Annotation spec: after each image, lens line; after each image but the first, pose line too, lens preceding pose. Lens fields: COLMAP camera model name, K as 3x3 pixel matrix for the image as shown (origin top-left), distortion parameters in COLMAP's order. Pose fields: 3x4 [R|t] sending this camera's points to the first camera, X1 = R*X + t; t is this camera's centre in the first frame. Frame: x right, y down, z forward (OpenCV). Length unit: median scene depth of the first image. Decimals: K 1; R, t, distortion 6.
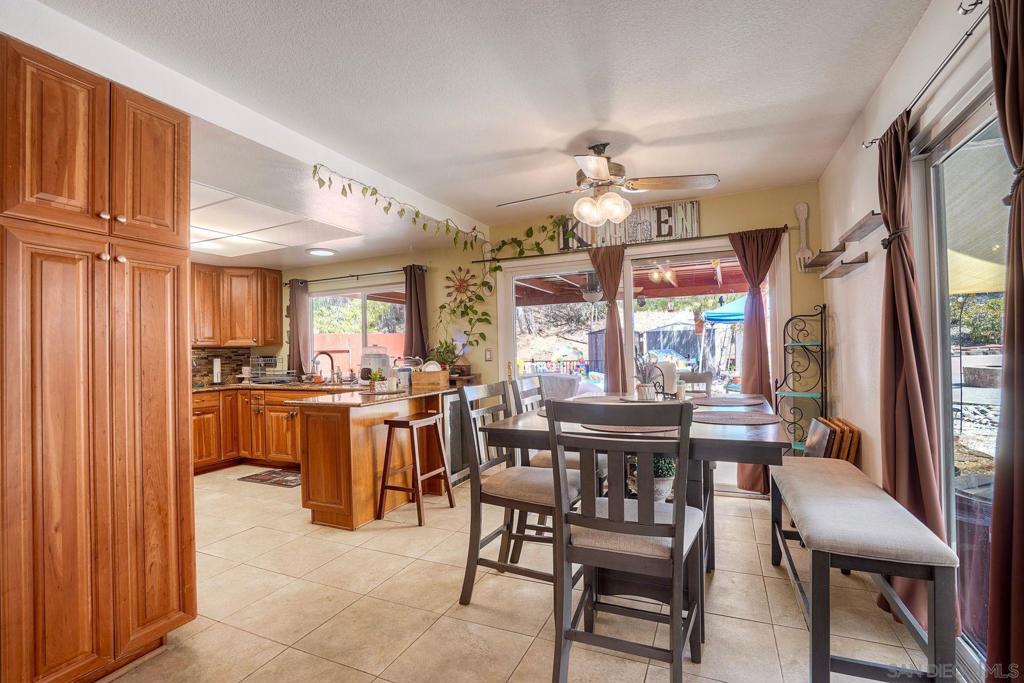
lens RADIAL K [[469.2, 0, 501.0], [0, 469.2, 344.6], [0, 0, 1]] dist [-0.059203, 0.000111]
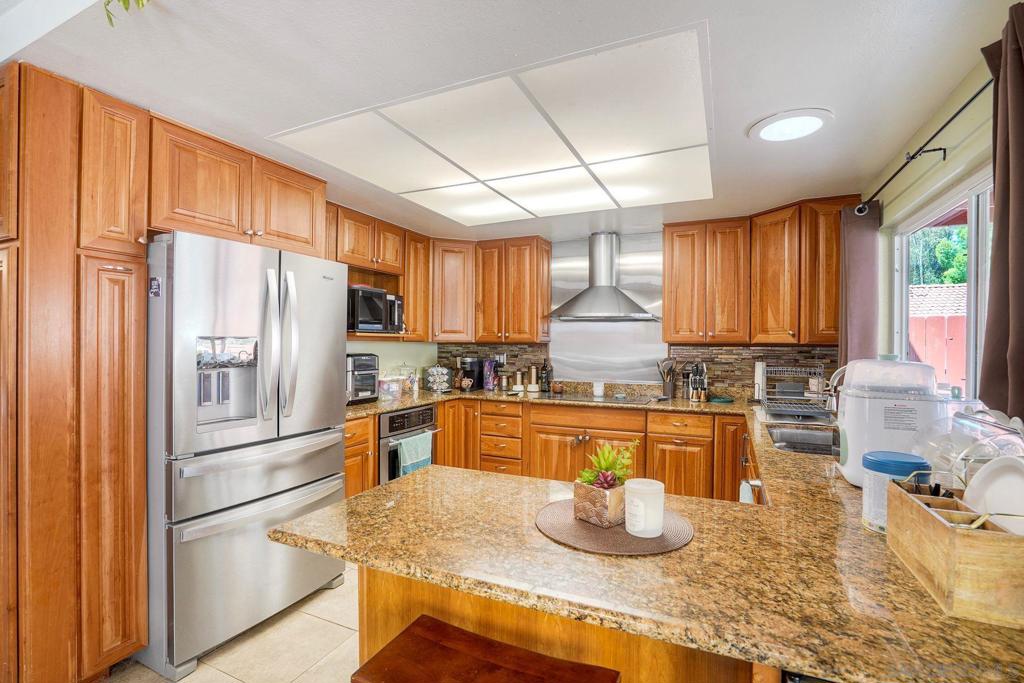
lens RADIAL K [[476.3, 0, 511.2], [0, 476.3, 344.7], [0, 0, 1]] dist [-0.058458, 0.000081]
pose [[0.009487, 0.028104, -0.999560, 0.035957], [0.009884, 0.999554, 0.028197, -0.017512], [0.999906, -0.010148, 0.009205, 0.757849]]
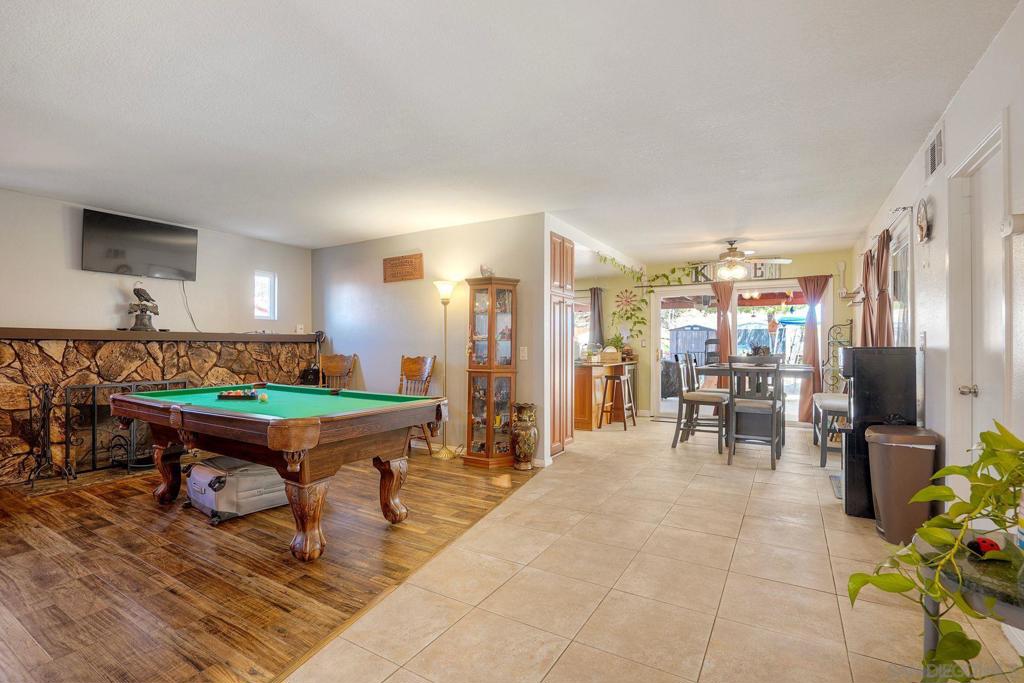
lens RADIAL K [[472.5, 0, 509.6], [0, 472.5, 345.7], [0, 0, 1]] dist [-0.057465, 0.019077]
pose [[0.994682, 0.023178, -0.100348, -0.321375], [-0.021362, 0.999589, 0.019137, 0.007831], [0.100751, -0.016891, 0.994768, -0.676414]]
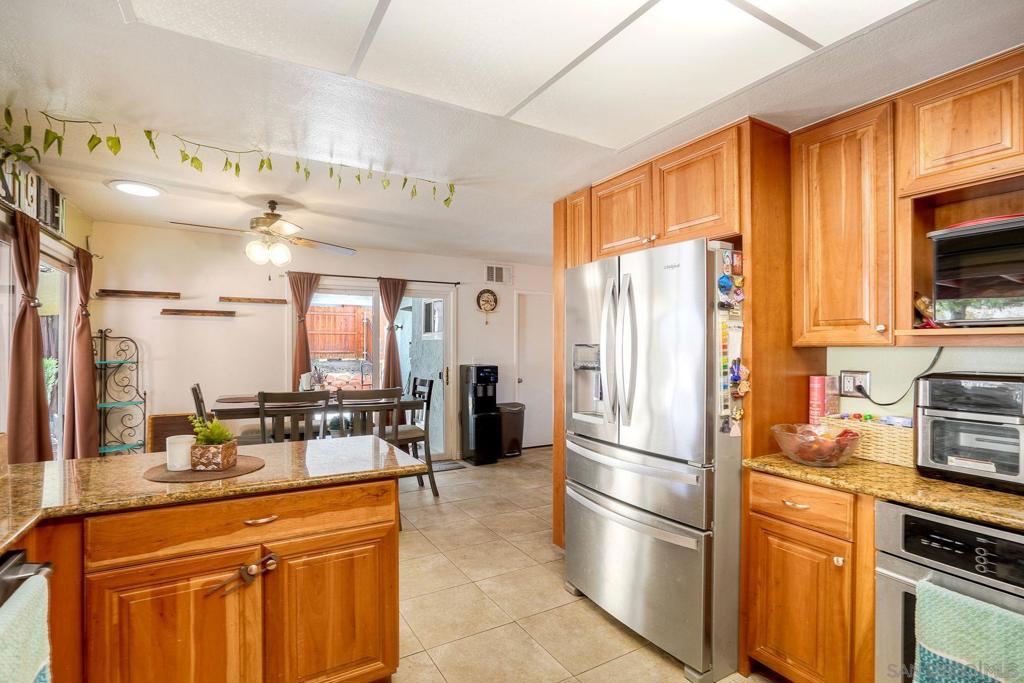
lens RADIAL K [[476.3, 0, 511.2], [0, 476.3, 344.7], [0, 0, 1]] dist [-0.058458, 0.000081]
pose [[-0.819876, 0.025970, 0.571951, -0.603970], [0.010609, 0.999488, -0.030175, 0.000071], [-0.572442, -0.018672, -0.819732, 0.971896]]
